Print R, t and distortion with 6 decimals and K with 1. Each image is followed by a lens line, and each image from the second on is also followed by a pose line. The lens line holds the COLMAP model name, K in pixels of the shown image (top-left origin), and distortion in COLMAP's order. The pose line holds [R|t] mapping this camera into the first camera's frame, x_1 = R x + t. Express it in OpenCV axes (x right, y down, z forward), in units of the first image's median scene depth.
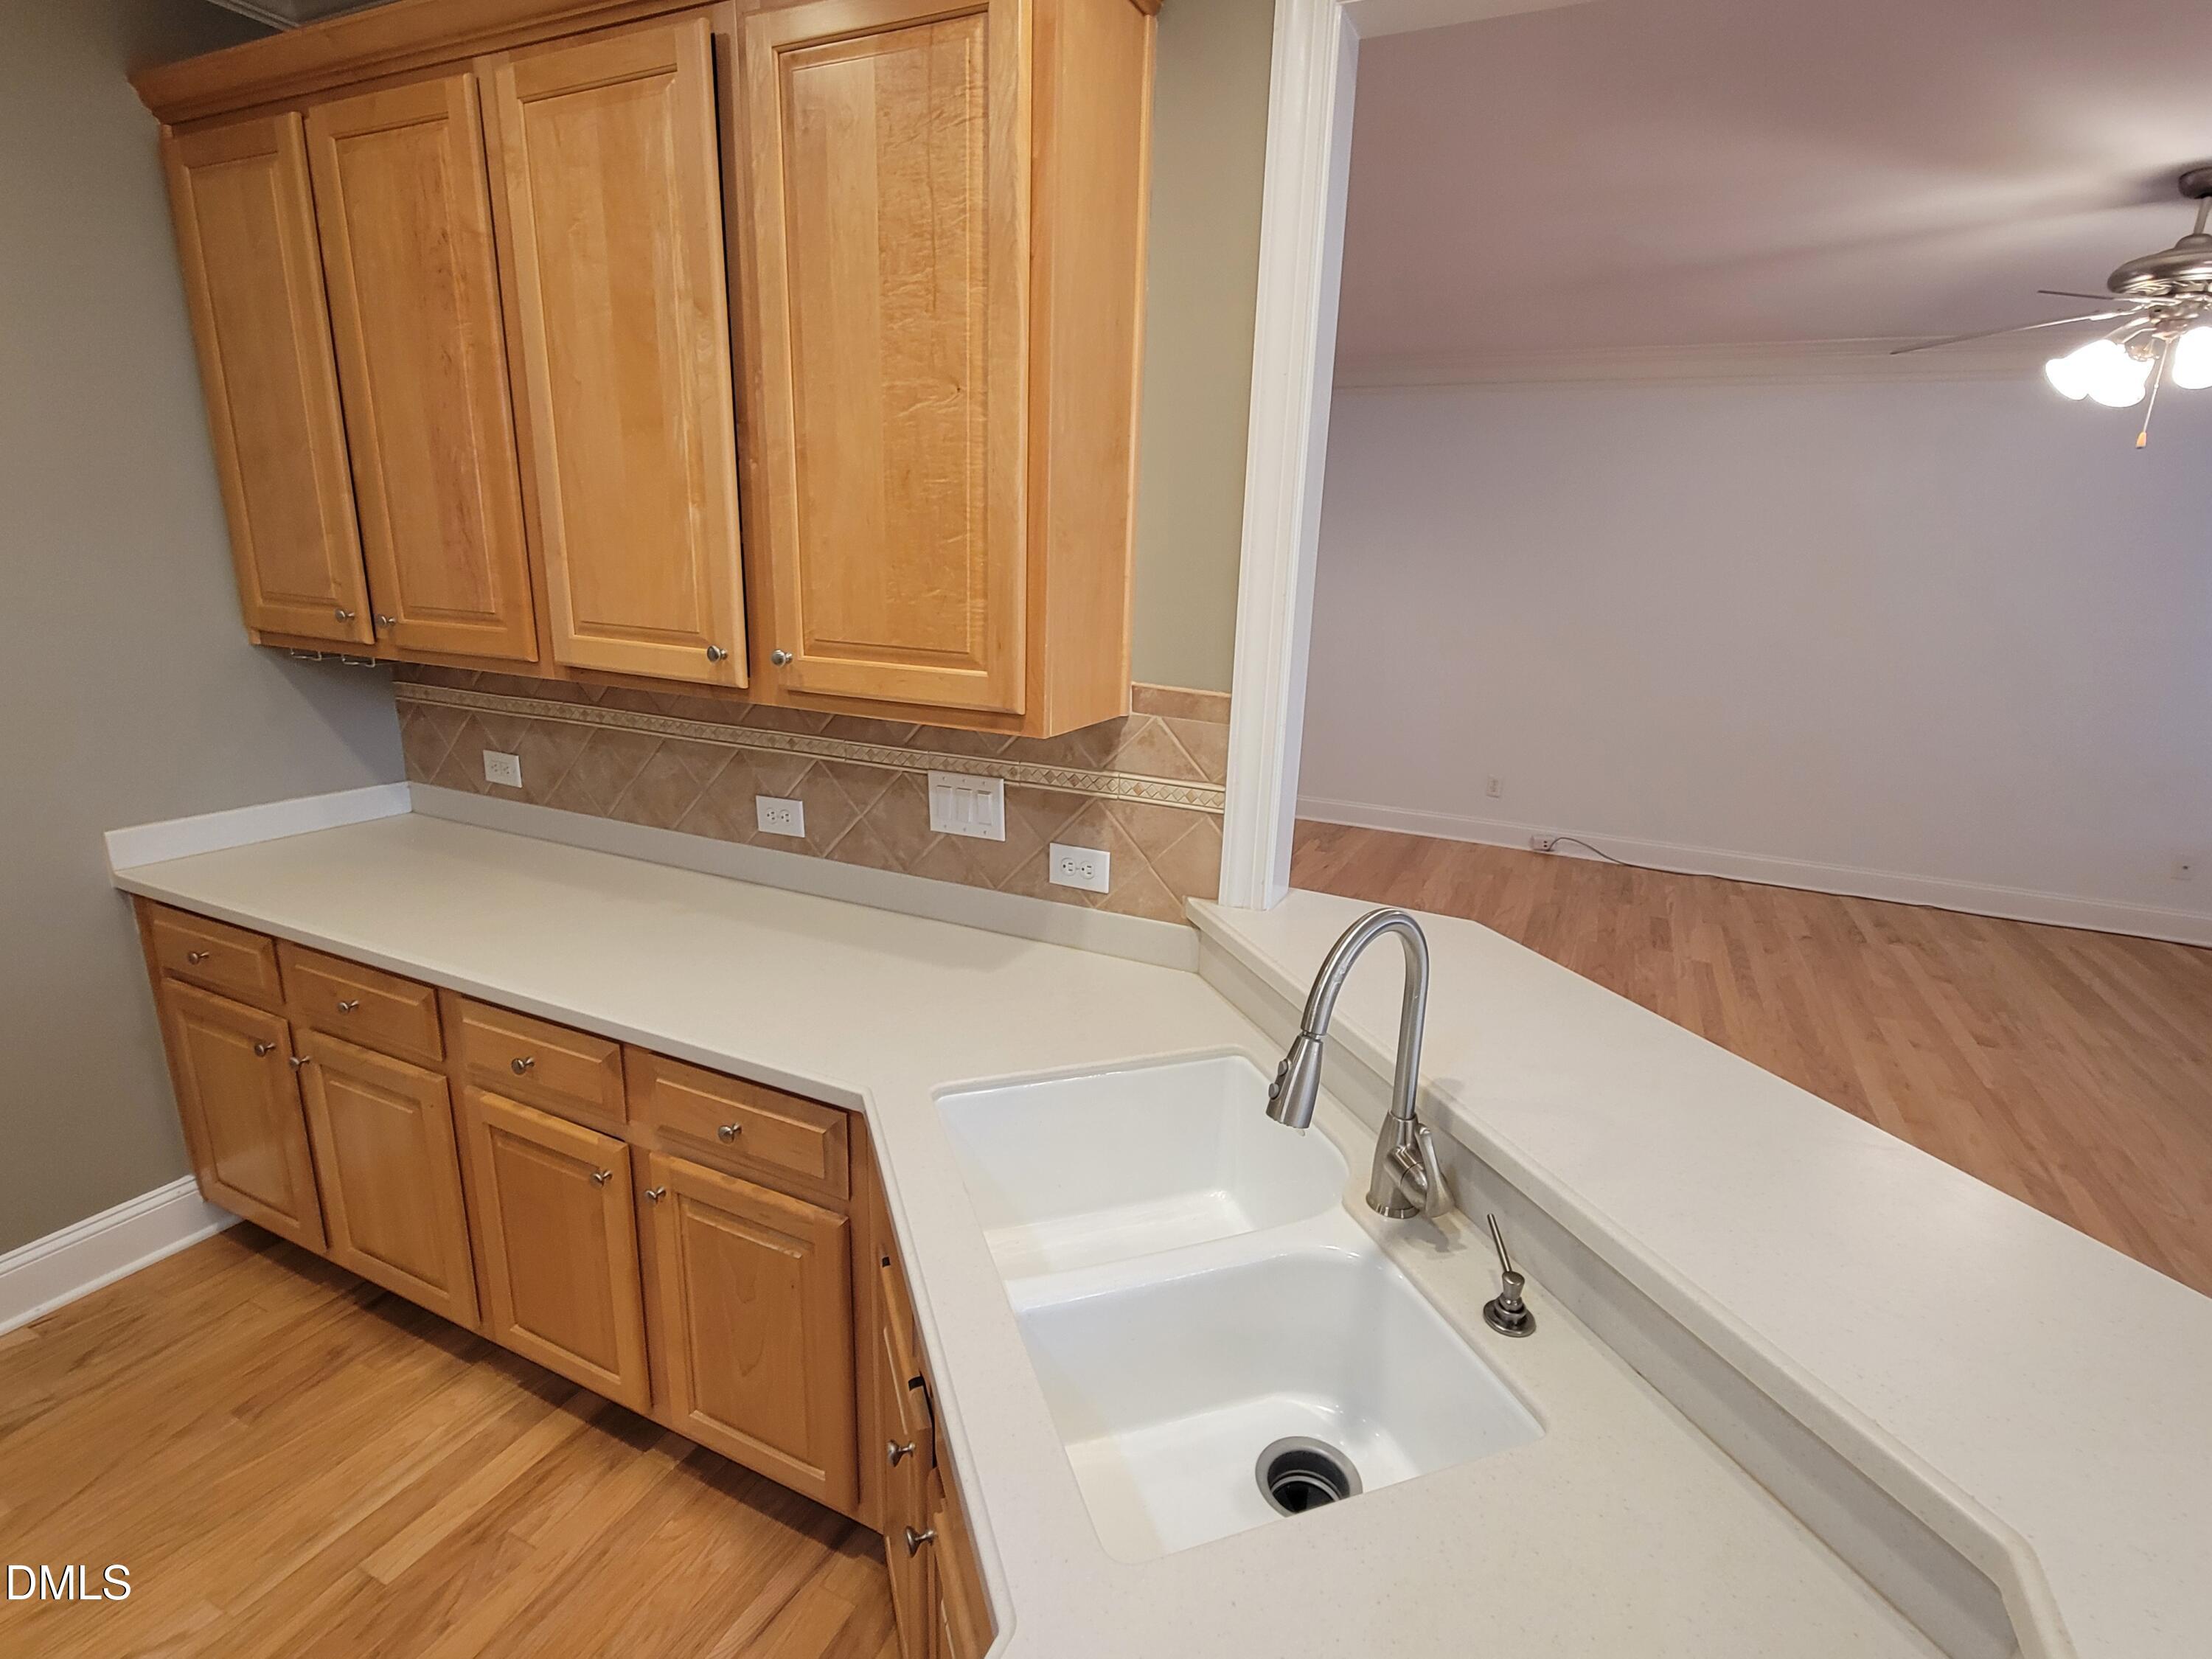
lens RADIAL K [[1060.4, 0, 1116.1], [0, 1060.4, 837.9], [0, 0, 1]] dist [0.002223, 0.001016]
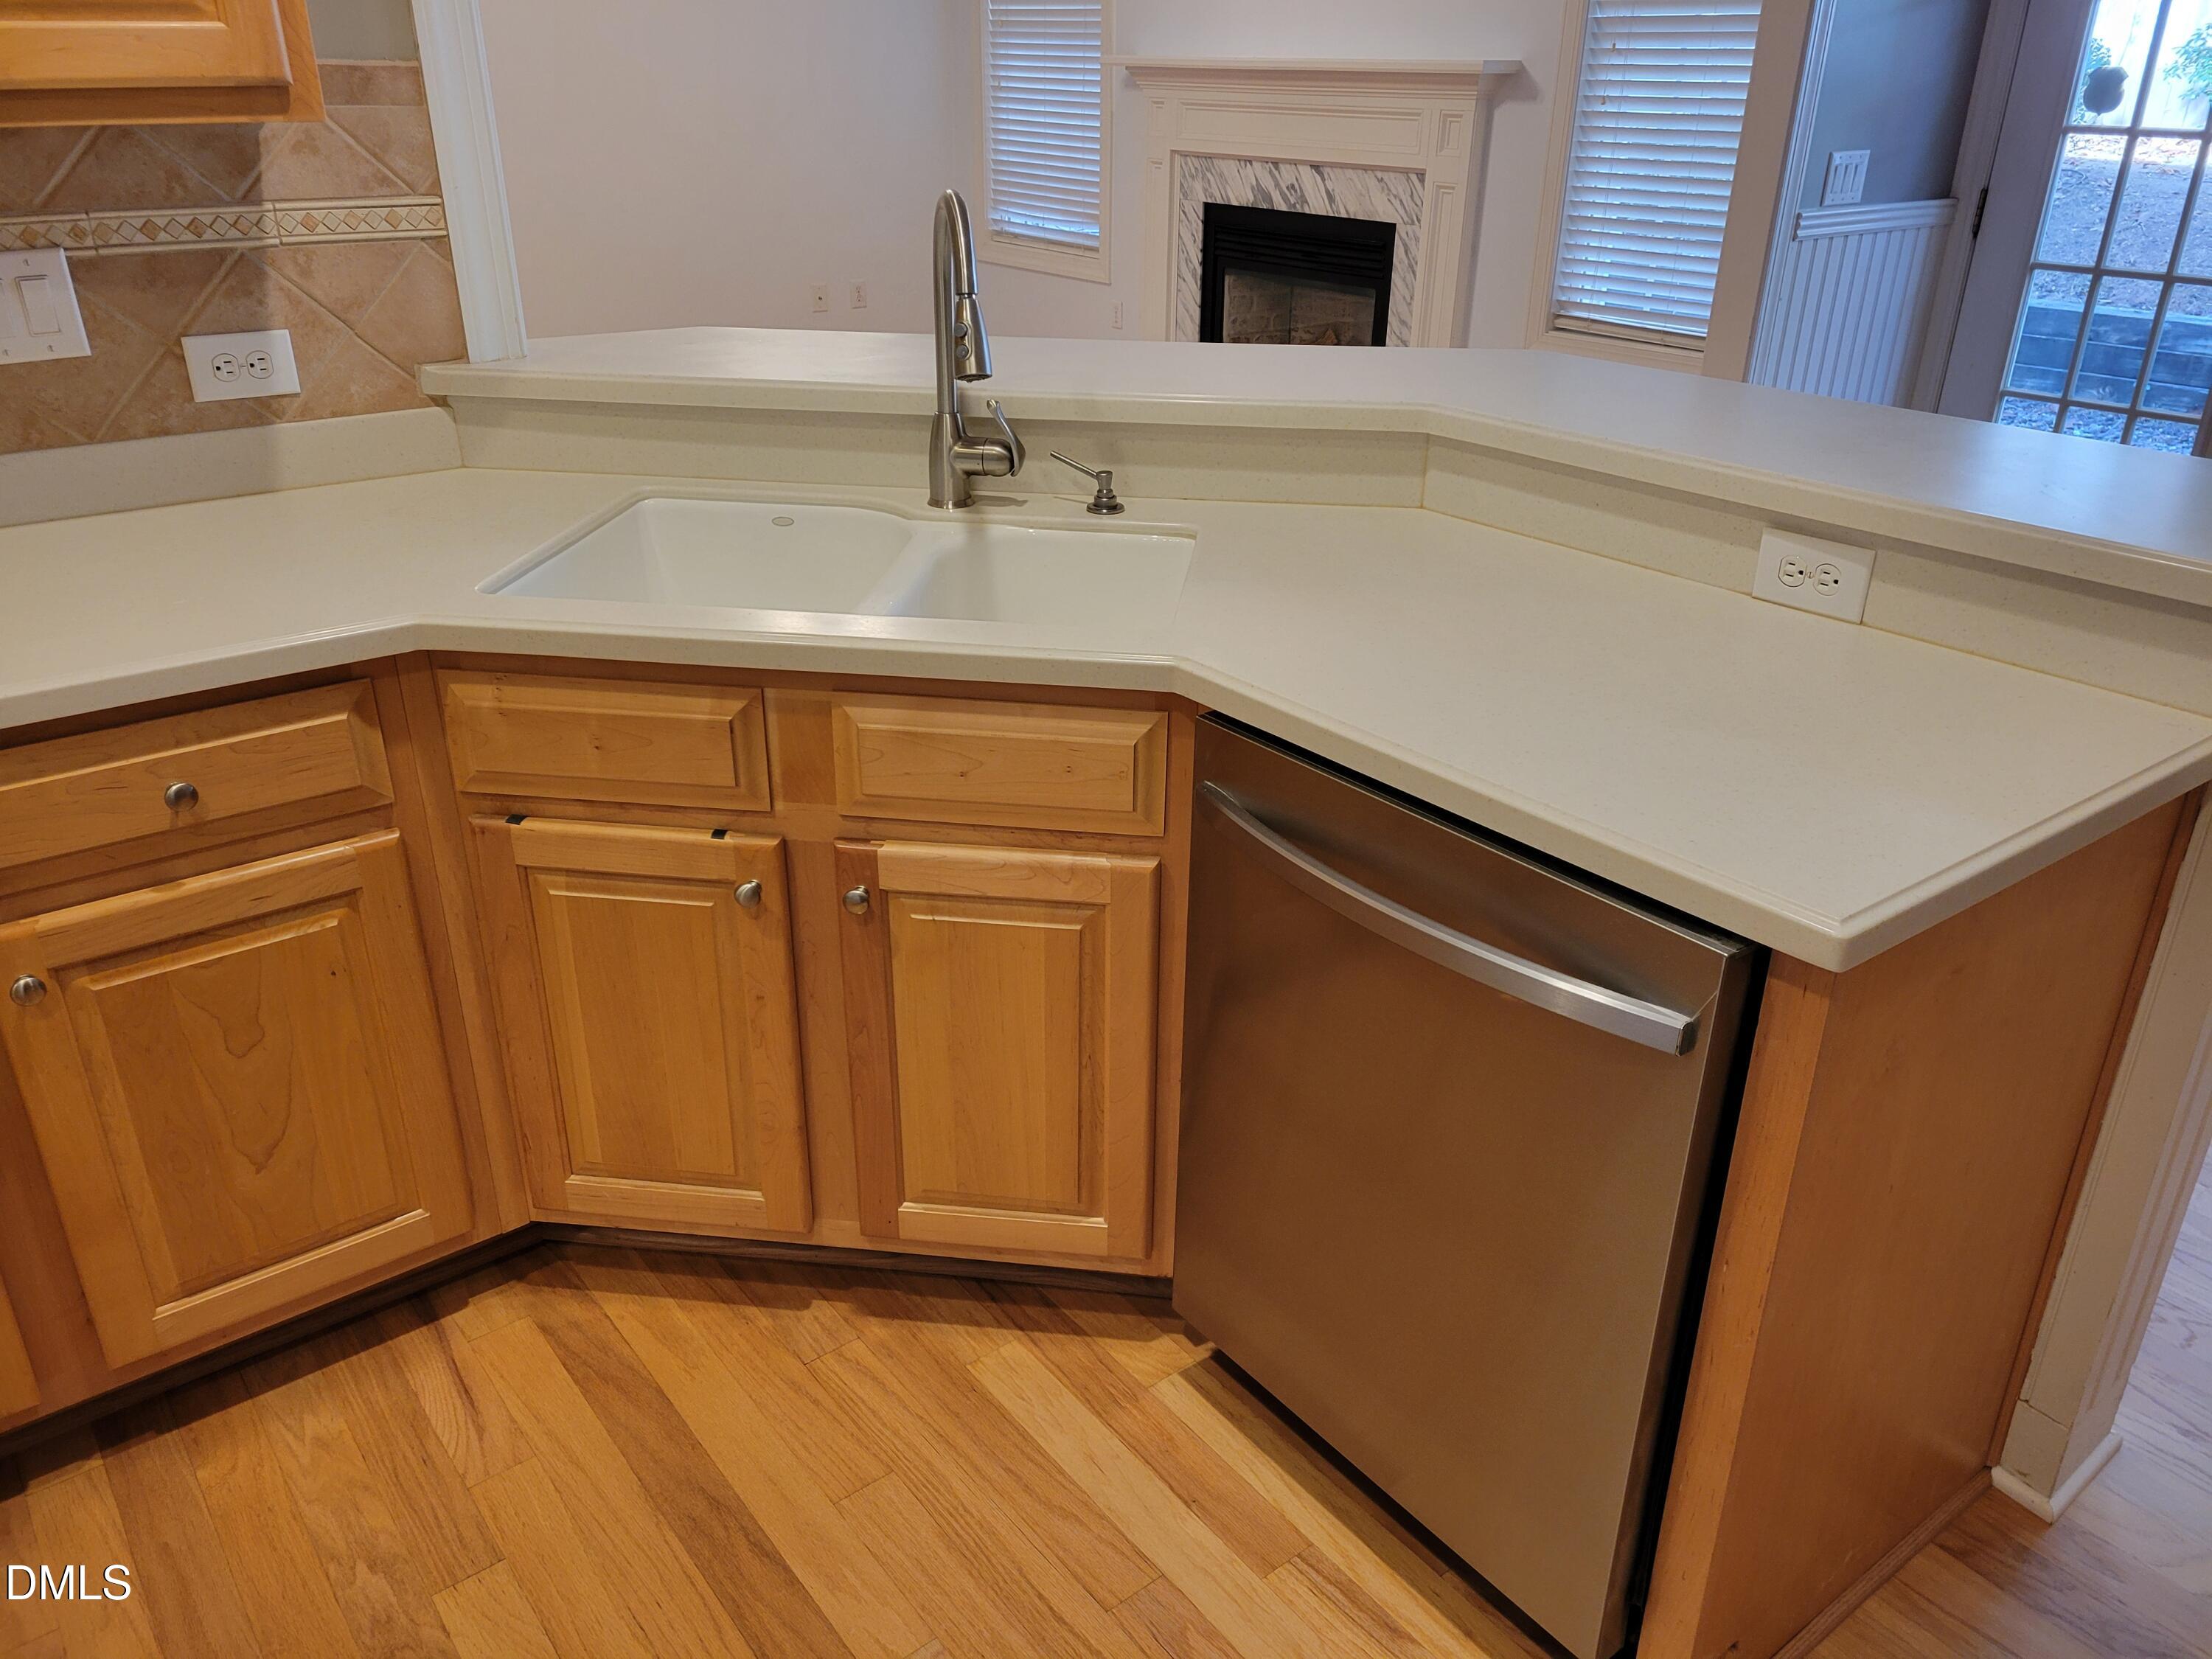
lens RADIAL K [[1655.6, 0, 1114.2], [0, 1655.6, 832.2], [0, 0, 1]] dist [0.065302, -0.046251]
pose [[0.456143, -0.411850, 0.788868, -0.744513], [0.244744, 0.910336, 0.333749, 0.075765], [-0.855590, 0.040834, 0.516041, -0.020307]]
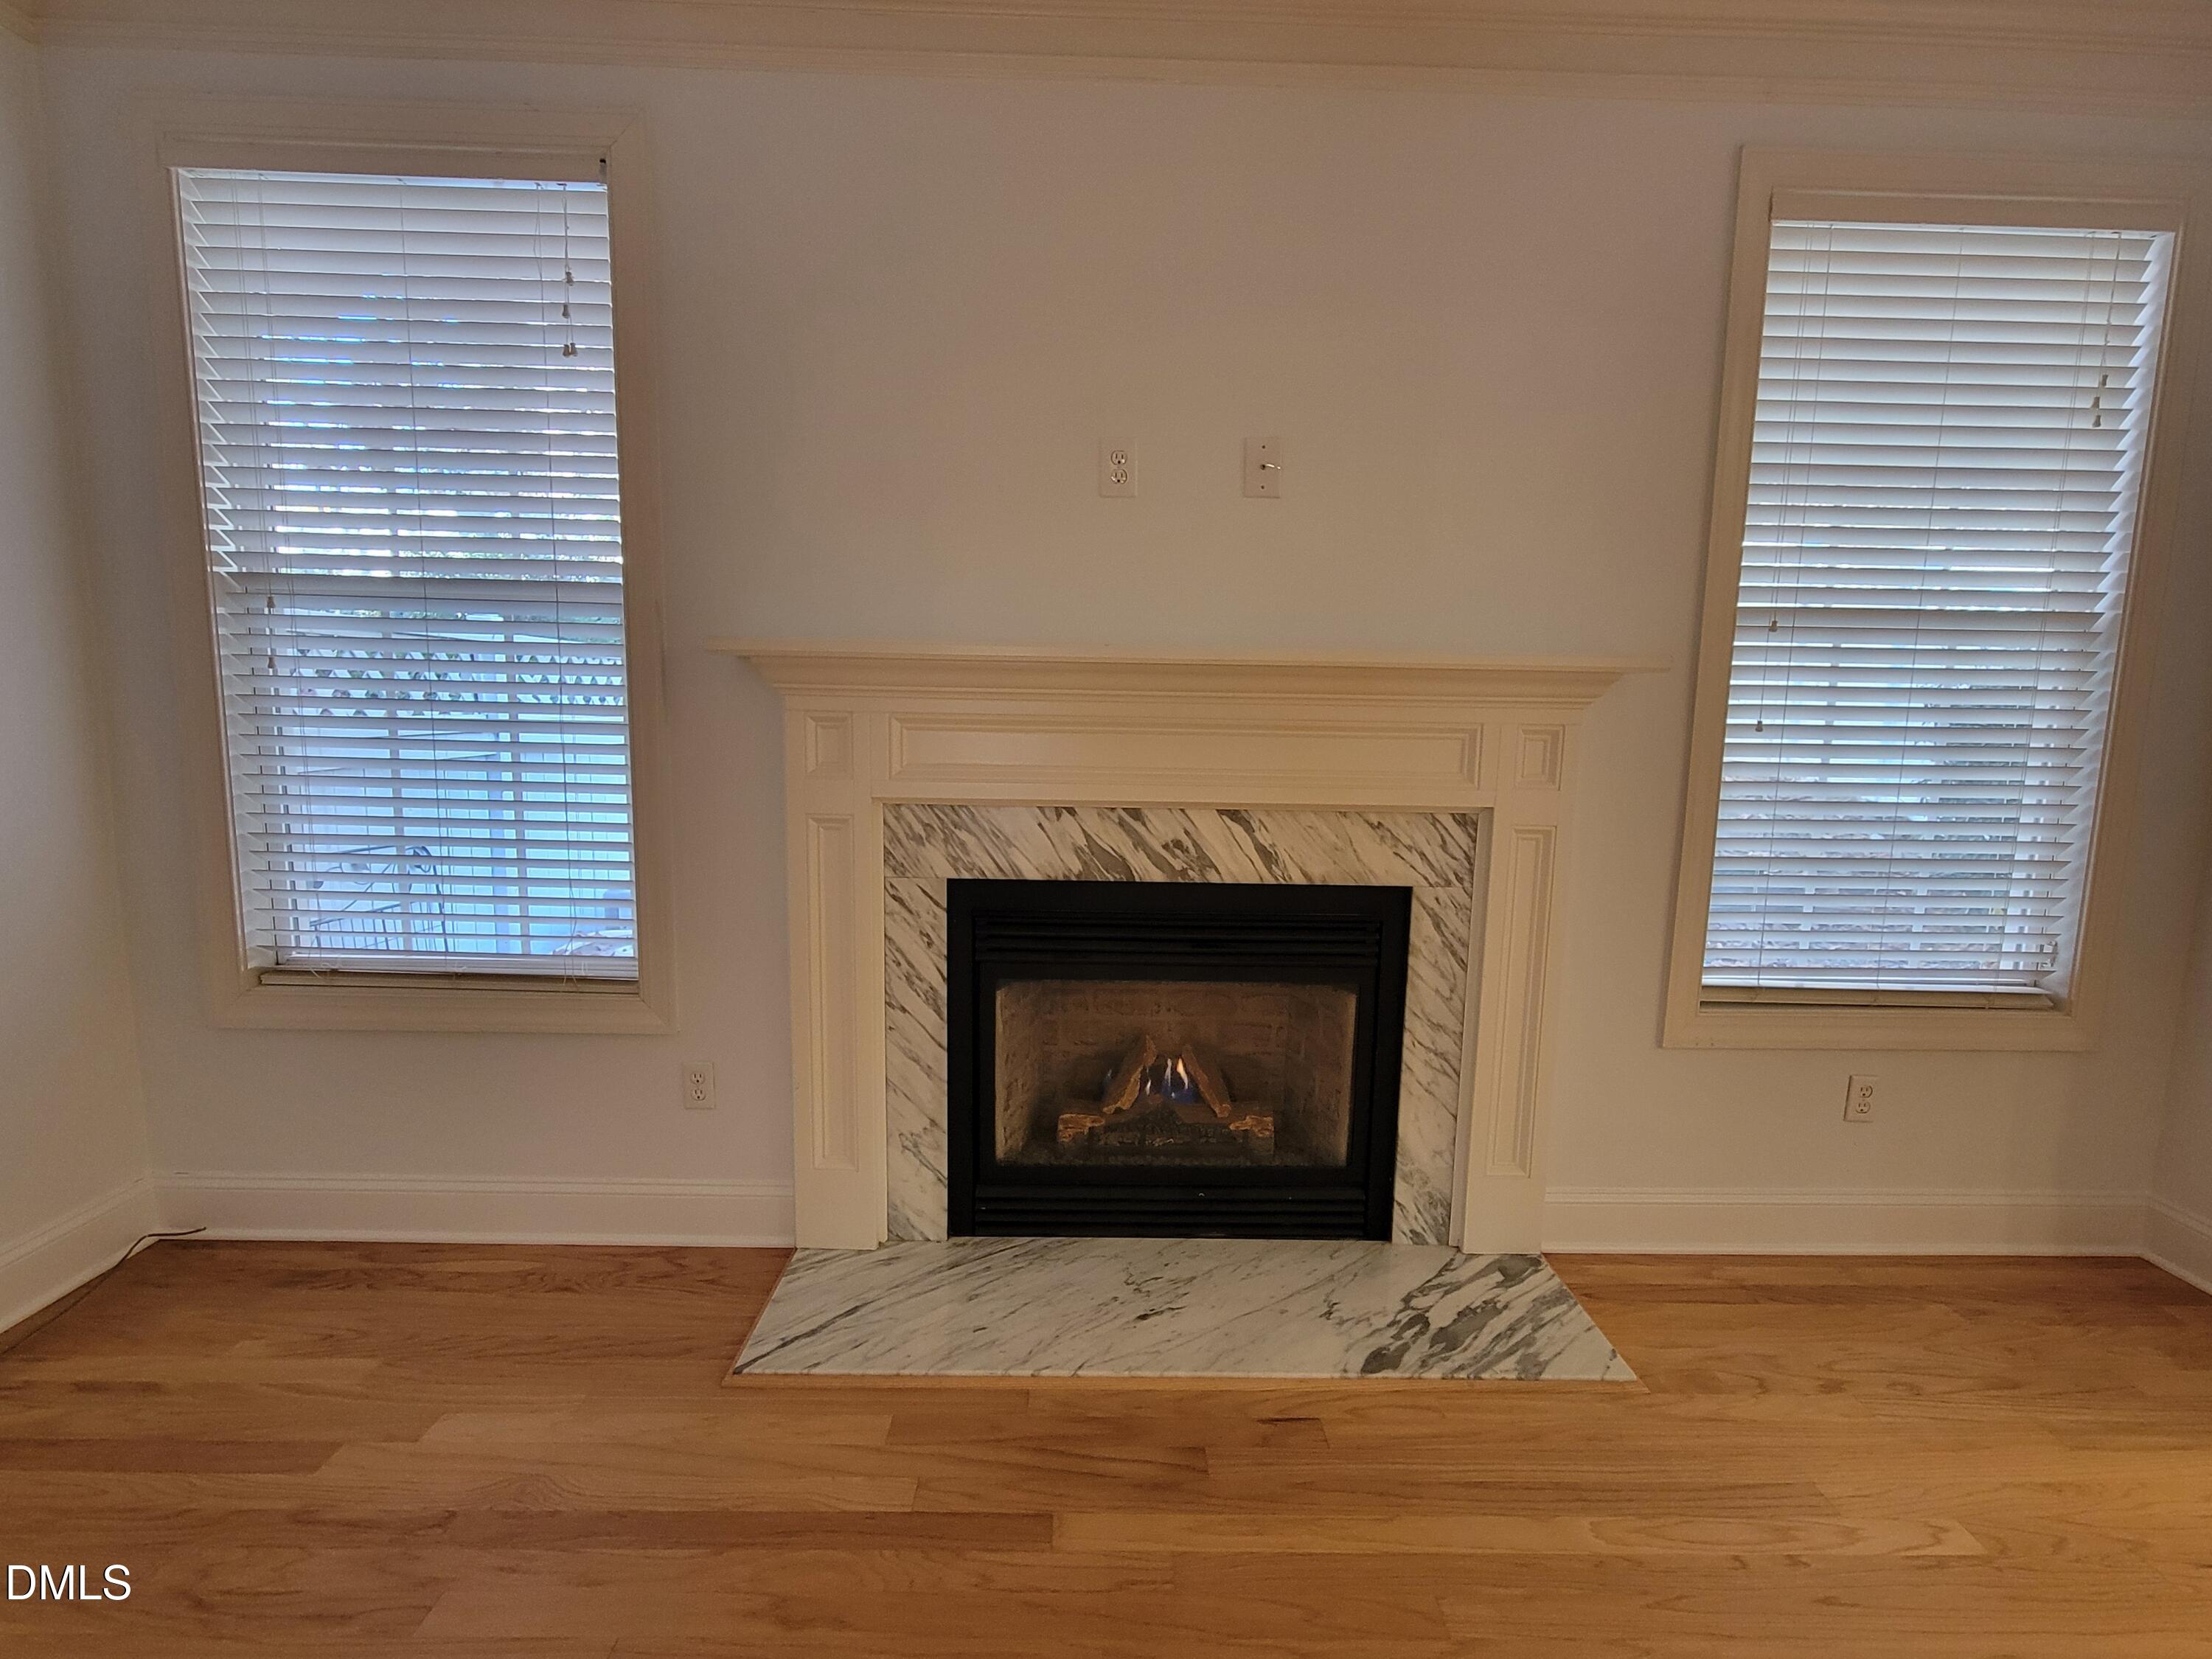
lens RADIAL K [[1060.4, 0, 1110.9], [0, 1060.4, 838.5], [0, 0, 1]] dist [0.002223, 0.001016]
pose [[-0.432676, -0.174032, 0.884593, 1.453327], [0.204413, 0.936700, 0.284267, -0.269531], [-0.878070, 0.303818, -0.369713, 1.836685]]
